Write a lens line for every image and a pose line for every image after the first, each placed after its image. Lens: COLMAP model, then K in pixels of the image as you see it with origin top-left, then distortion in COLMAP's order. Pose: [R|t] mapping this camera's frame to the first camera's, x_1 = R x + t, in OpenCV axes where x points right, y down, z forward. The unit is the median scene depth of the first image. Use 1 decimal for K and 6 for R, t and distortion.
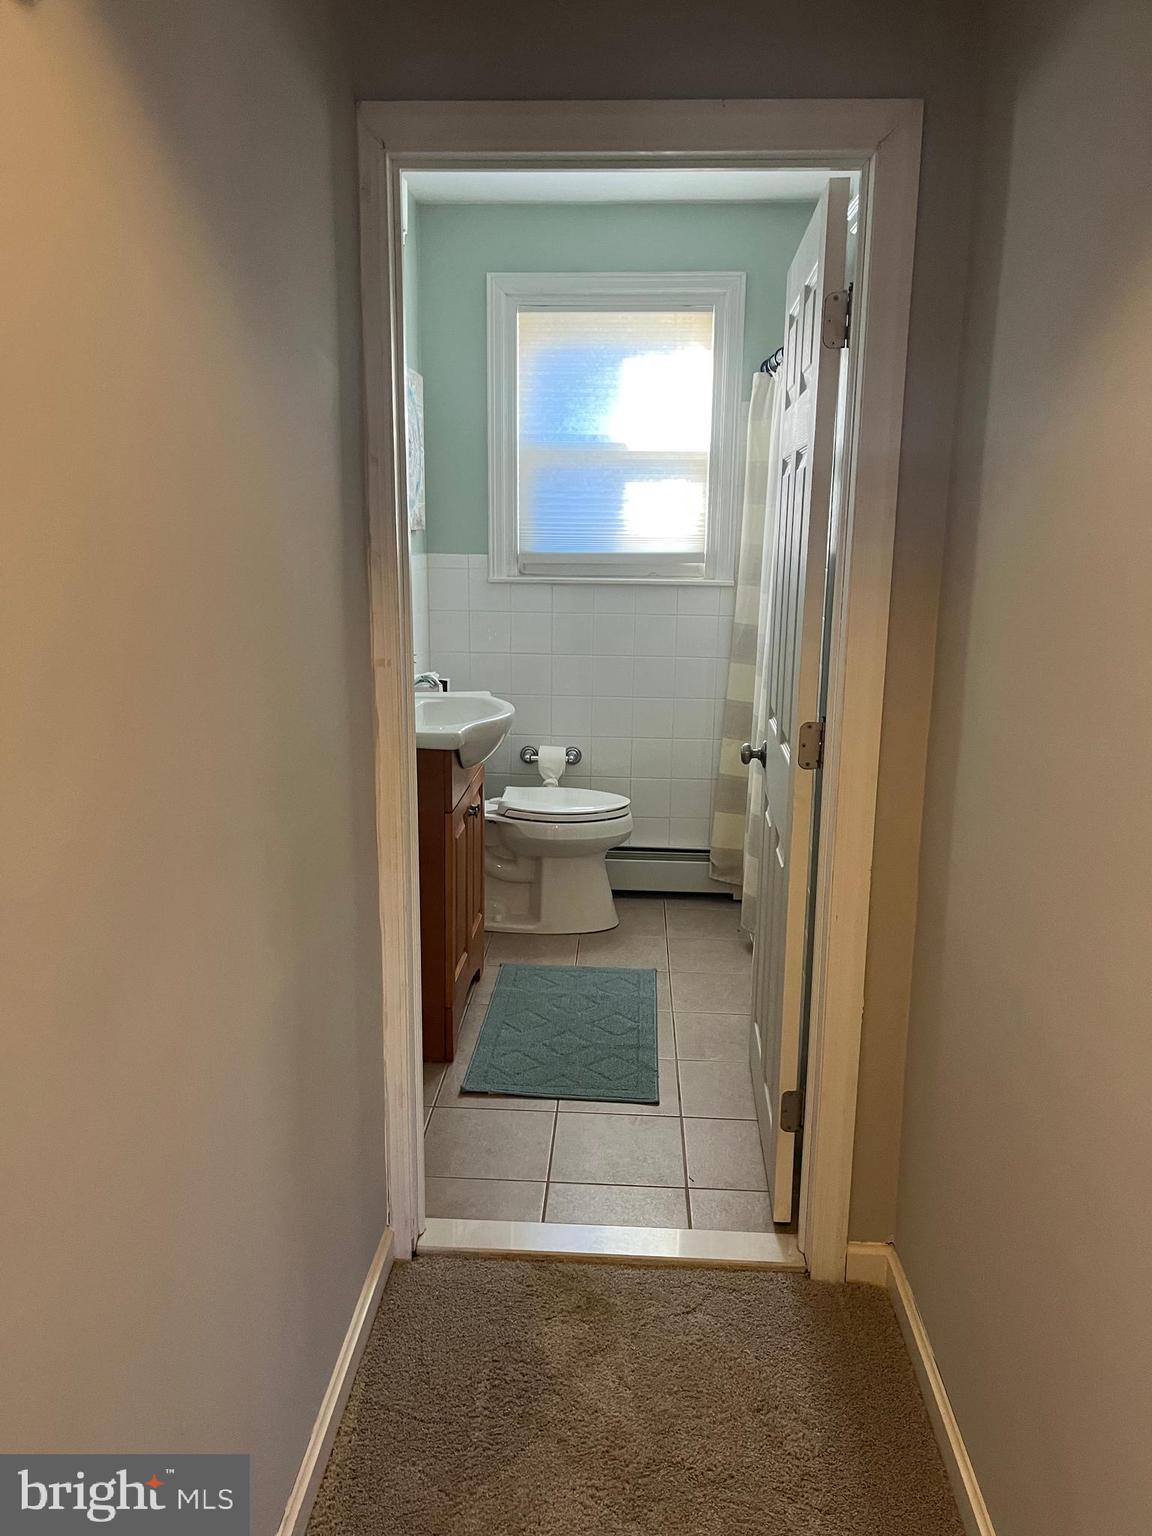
lens RADIAL K [[1159.8, 0, 575.3], [0, 1159.8, 772.4], [0, 0, 1]] dist [0.046542, -0.033068]
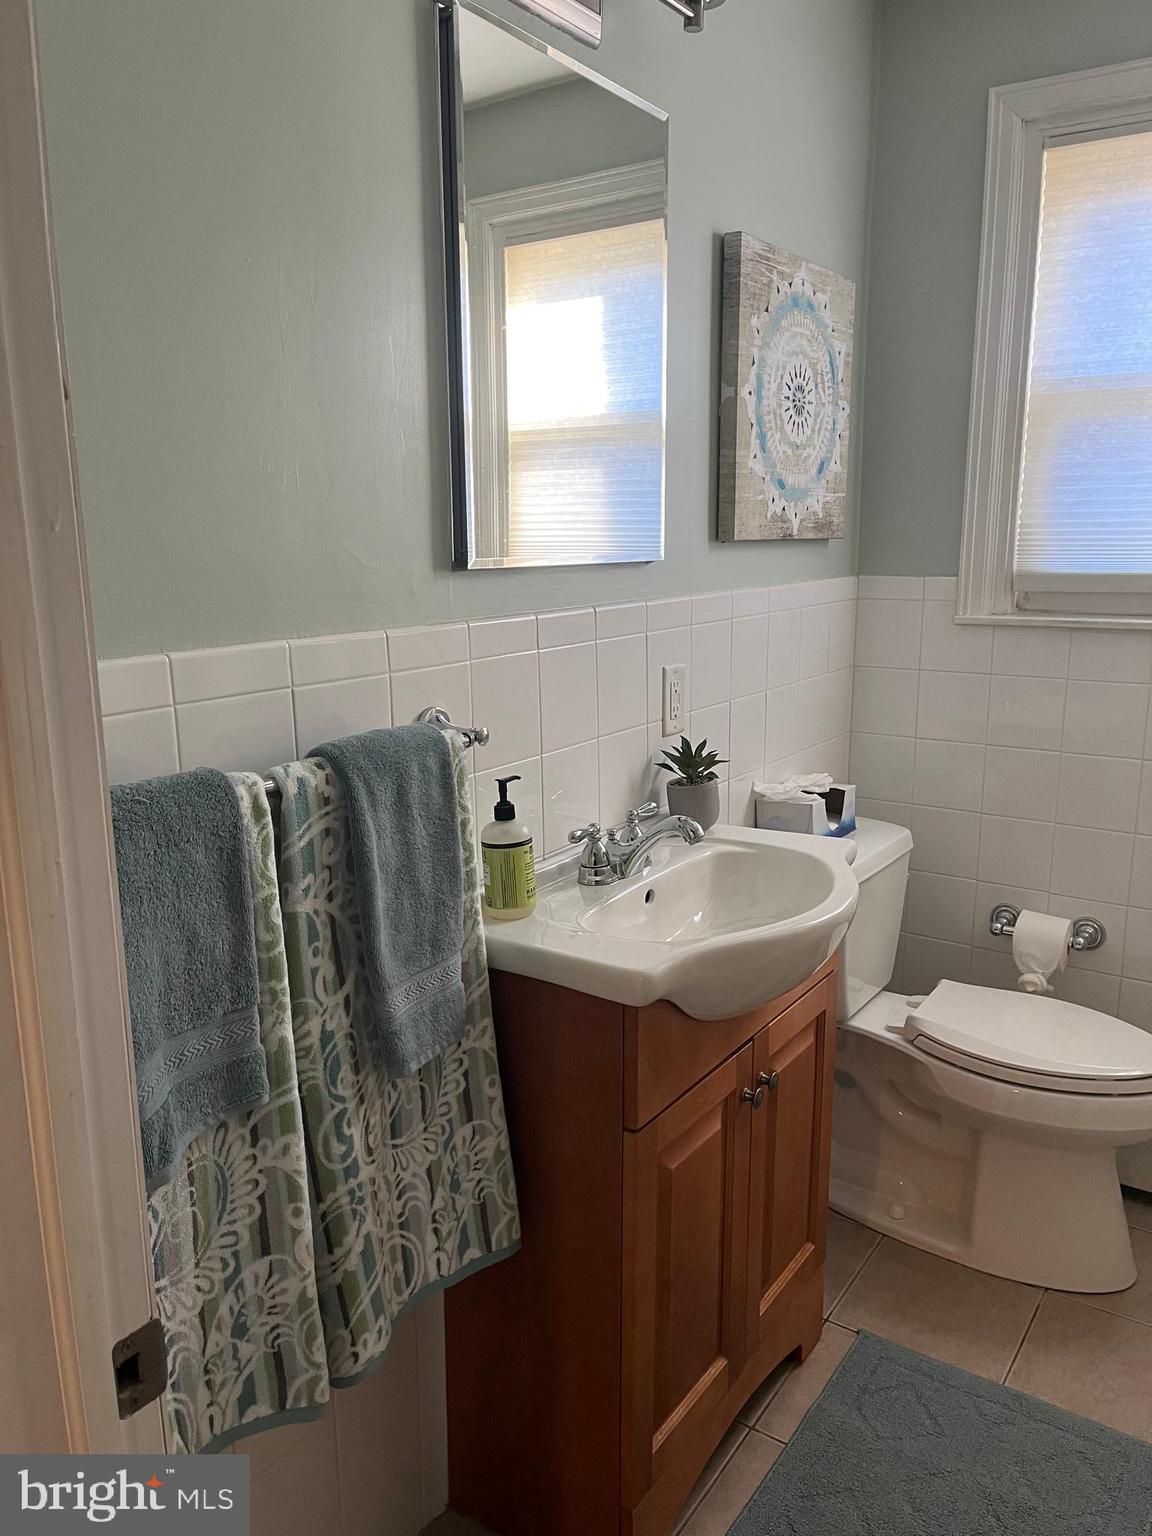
lens RADIAL K [[1159.8, 0, 568.1], [0, 1159.8, 763.1], [0, 0, 1]] dist [0.046542, -0.033068]
pose [[0.848060, 0.084602, -0.523102, 0.075884], [-0.087262, 0.995992, 0.019613, -0.088266], [0.522665, 0.029013, 0.852044, 0.395569]]
